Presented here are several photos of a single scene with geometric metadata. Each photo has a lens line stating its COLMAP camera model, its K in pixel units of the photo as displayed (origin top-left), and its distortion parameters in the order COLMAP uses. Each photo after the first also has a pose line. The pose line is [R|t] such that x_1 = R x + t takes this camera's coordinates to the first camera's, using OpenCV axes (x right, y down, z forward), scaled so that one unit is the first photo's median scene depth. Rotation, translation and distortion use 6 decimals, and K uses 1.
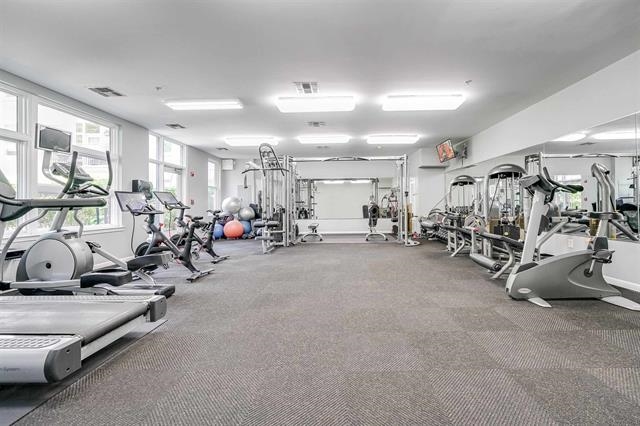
lens RADIAL K [[264.3, 0, 318.6], [0, 264.3, 200.5], [0, 0, 1]] dist [-0.010566, 0.000170]
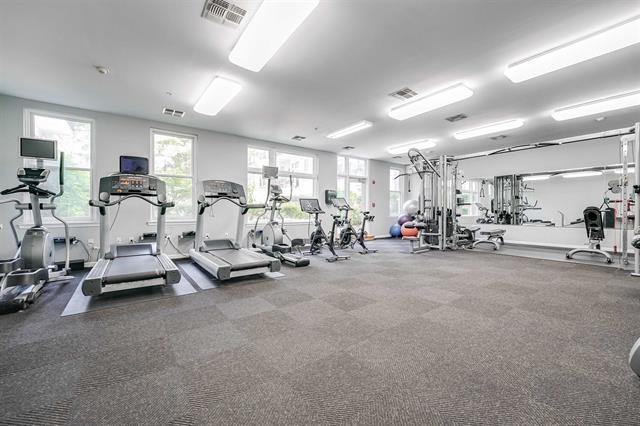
lens RADIAL K [[261.6, 0, 320.1], [0, 261.6, 210.9], [0, 0, 1]] dist [-0.008812, 0.000212]
pose [[0.607781, 0.013921, -0.793982, 0.412937], [0.011696, 0.999581, 0.026479, -0.000833], [0.794018, -0.025380, 0.607364, 0.076760]]
